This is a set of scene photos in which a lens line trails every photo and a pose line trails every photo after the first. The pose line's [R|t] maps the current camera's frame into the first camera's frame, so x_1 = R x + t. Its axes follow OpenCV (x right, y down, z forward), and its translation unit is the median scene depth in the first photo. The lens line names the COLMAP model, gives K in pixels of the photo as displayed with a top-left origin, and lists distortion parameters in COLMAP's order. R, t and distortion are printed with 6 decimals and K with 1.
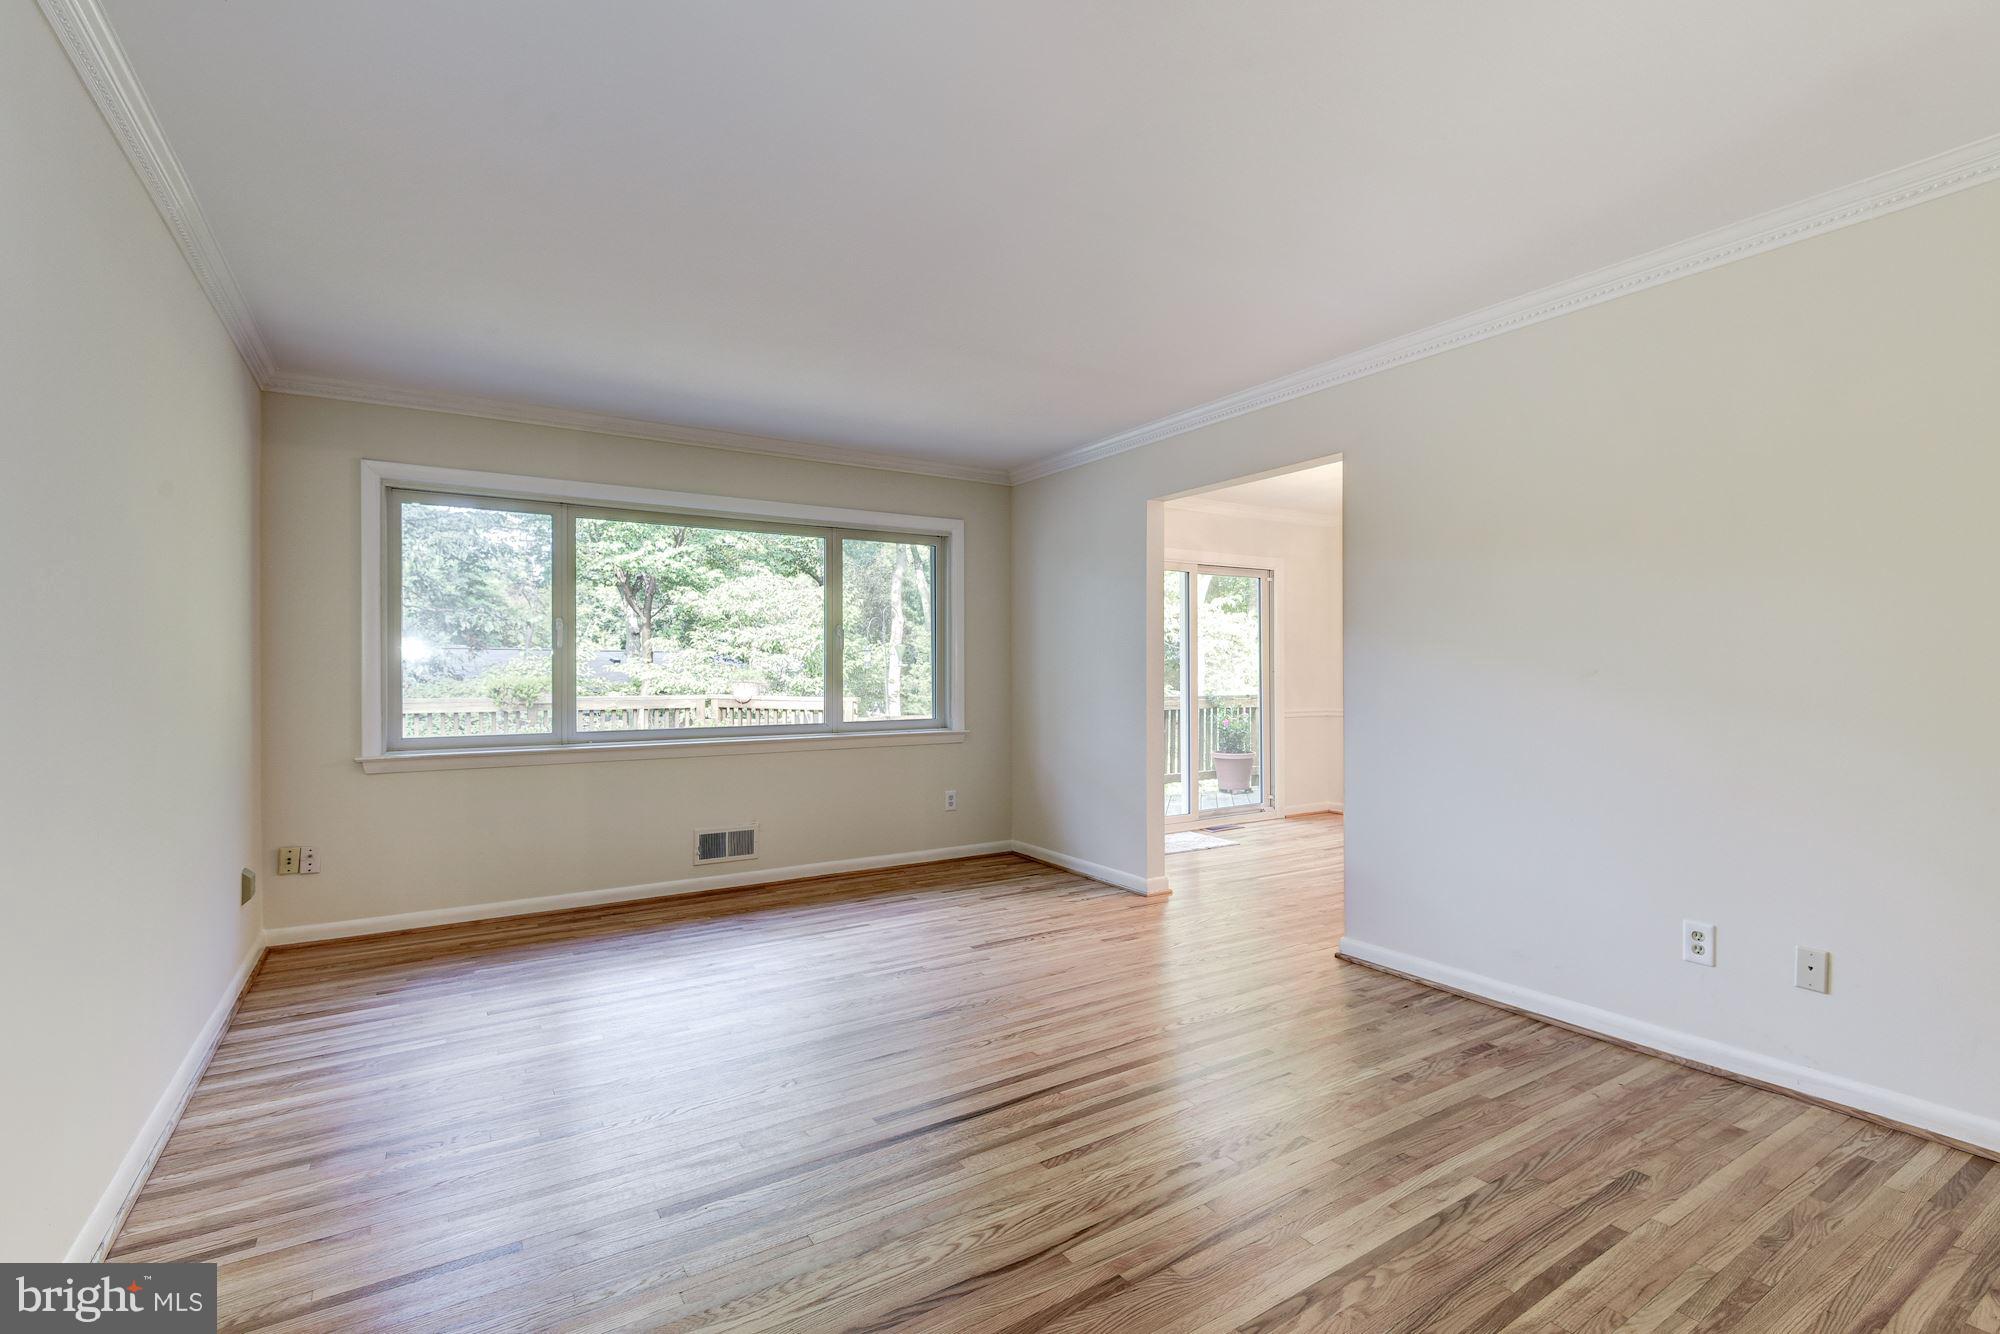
lens RADIAL K [[903.5, 0, 1017.0], [0, 903.5, 680.8], [0, 0, 1]] dist [-0.011204, -0.000336]
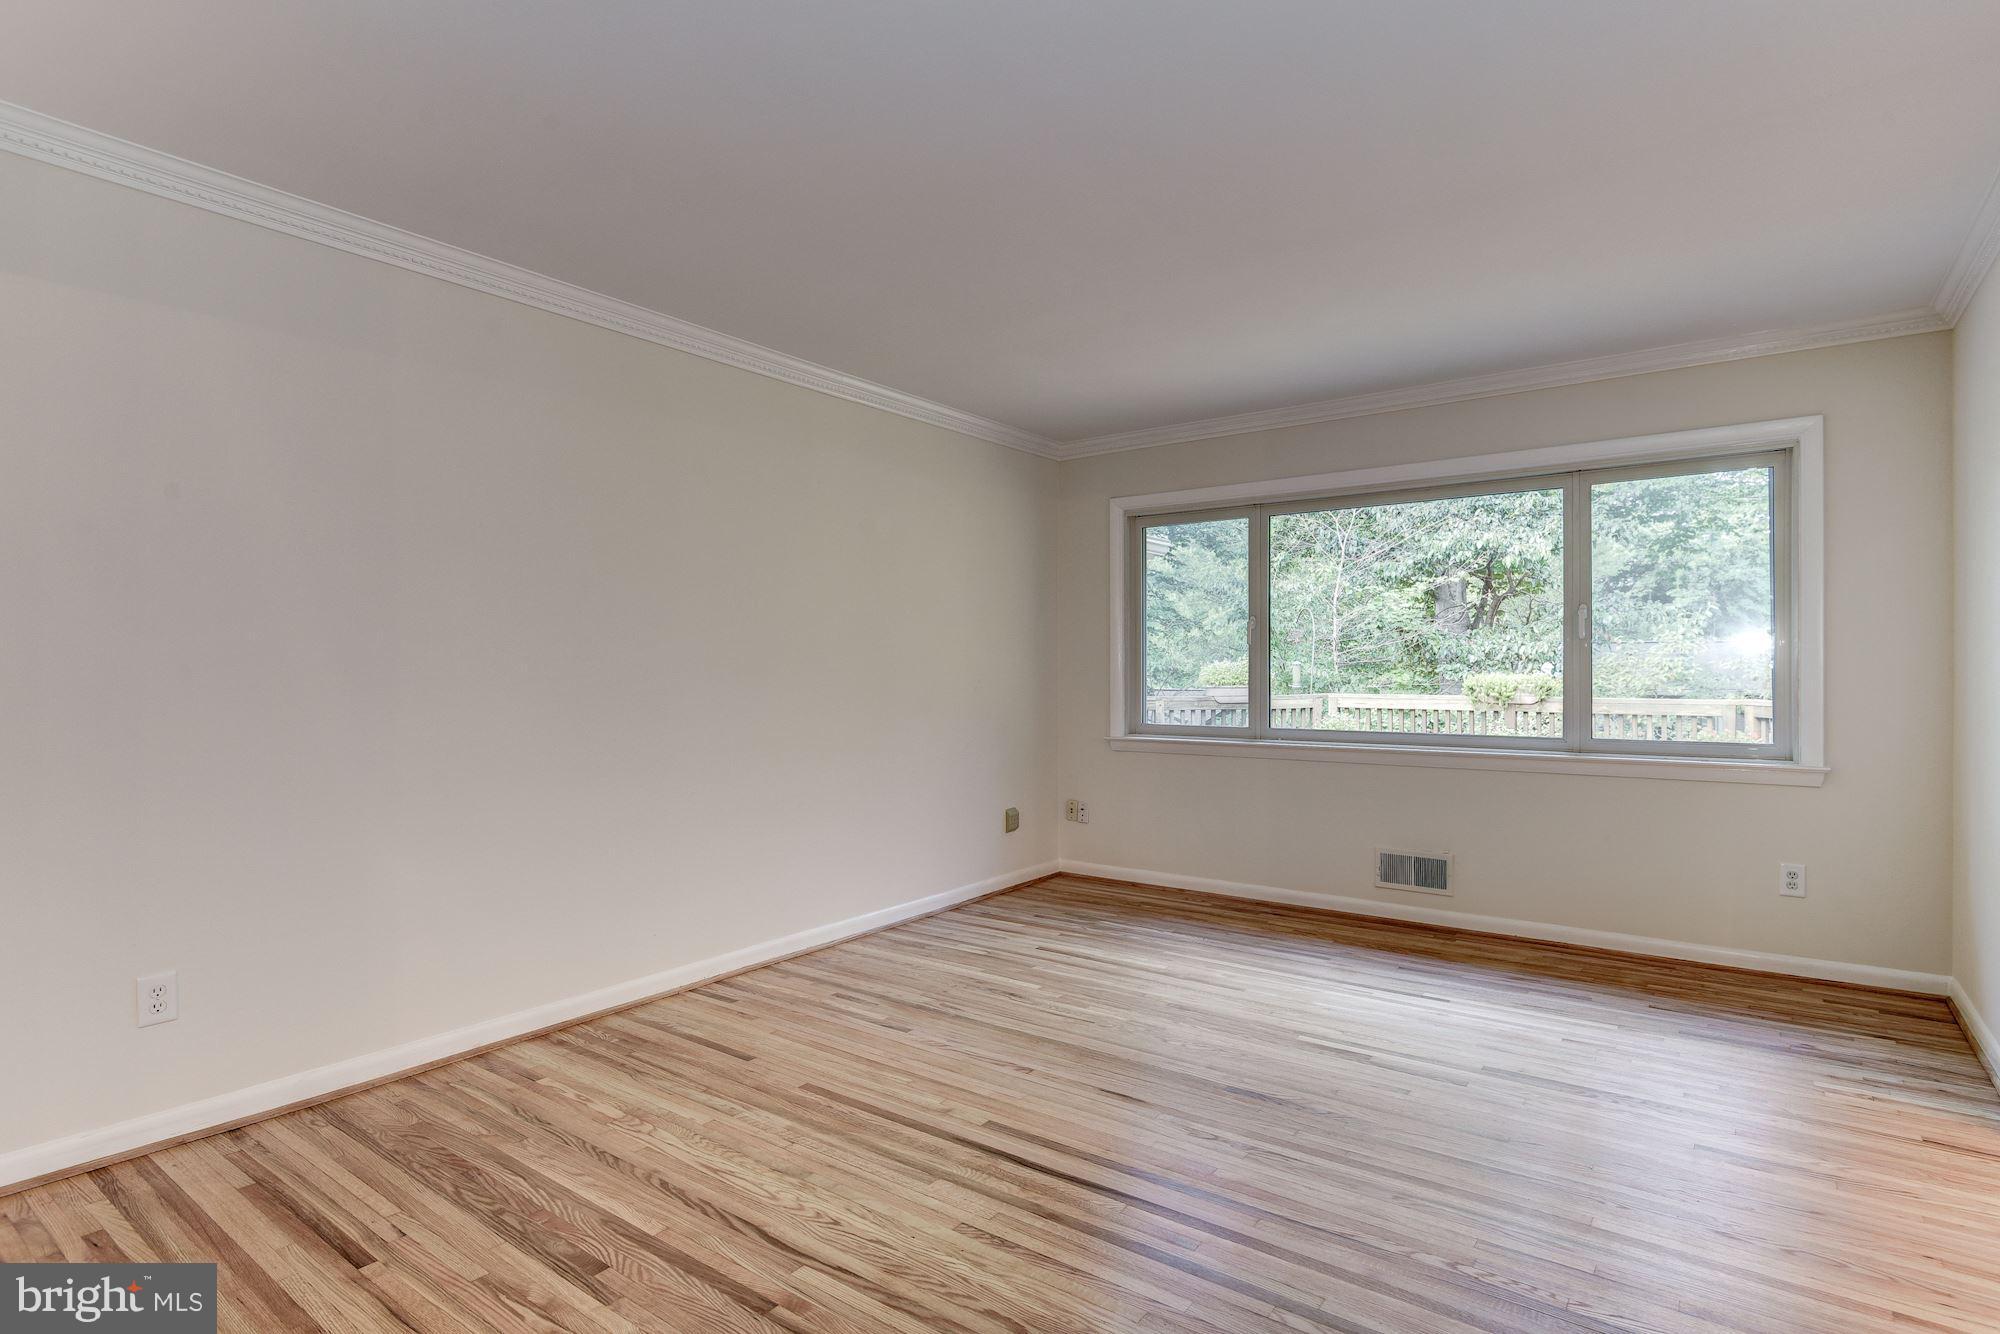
lens RADIAL K [[1001.4, 0, 1010.5], [0, 1001.4, 662.7], [0, 0, 1]] dist [0.001473, -0.005889]
pose [[0.350358, -0.004830, -0.936603, 0.509520], [-0.009273, 0.999920, -0.008625, -0.004266], [0.936570, 0.011707, 0.350286, 0.364293]]
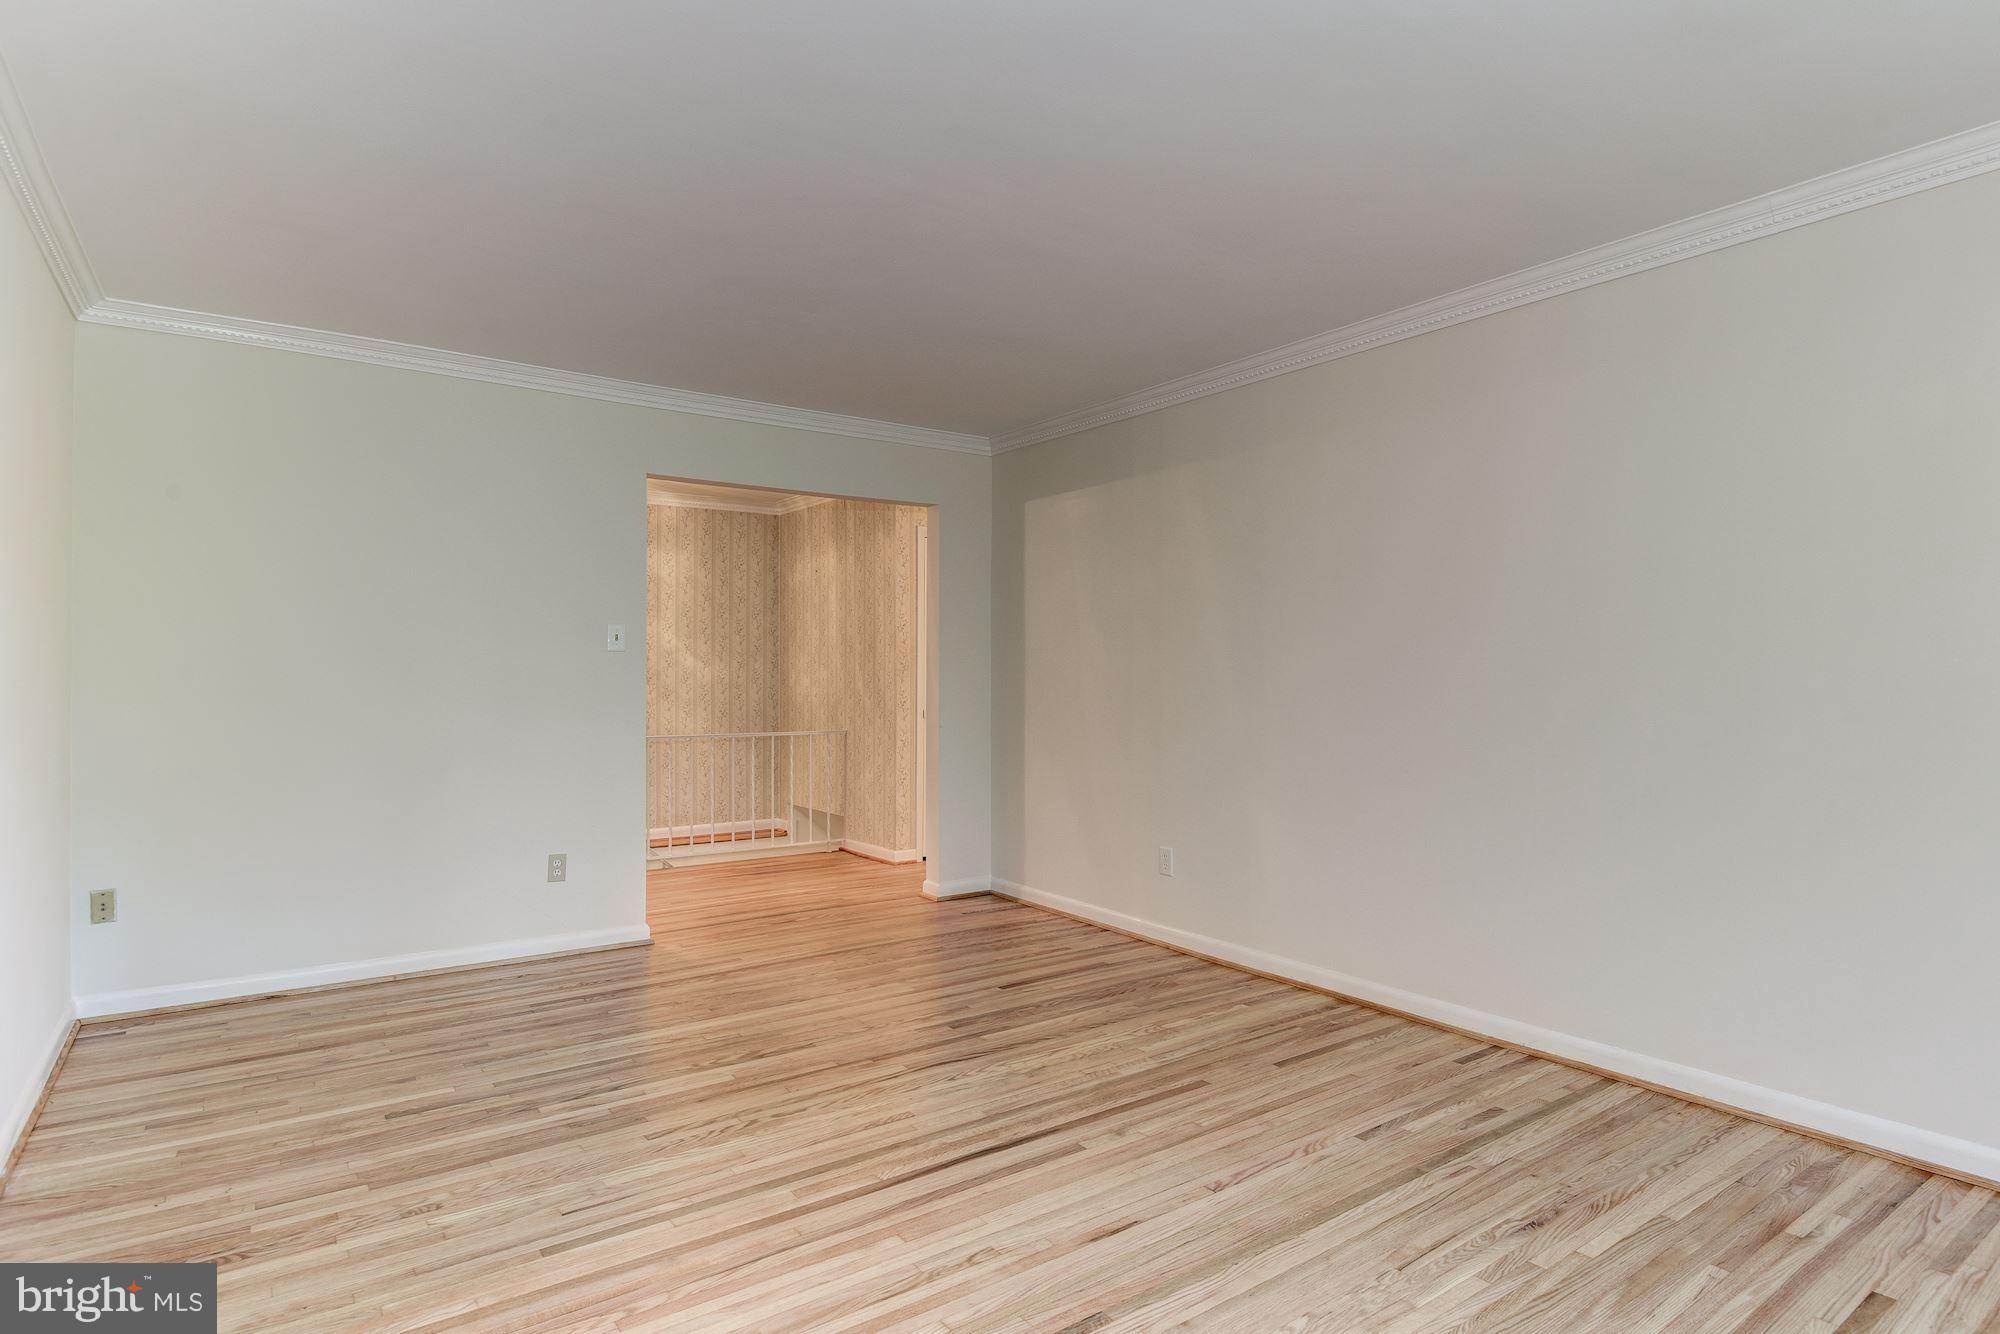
lens RADIAL K [[1069.8, 0, 1006.0], [0, 1069.8, 670.4], [0, 0, 1]] dist [-0.004373, -0.001586]
pose [[-0.999149, 0.000038, -0.041242, -0.016754], [-0.000347, 0.999957, 0.009313, -0.014775], [0.041241, 0.009319, -0.999106, 1.220125]]
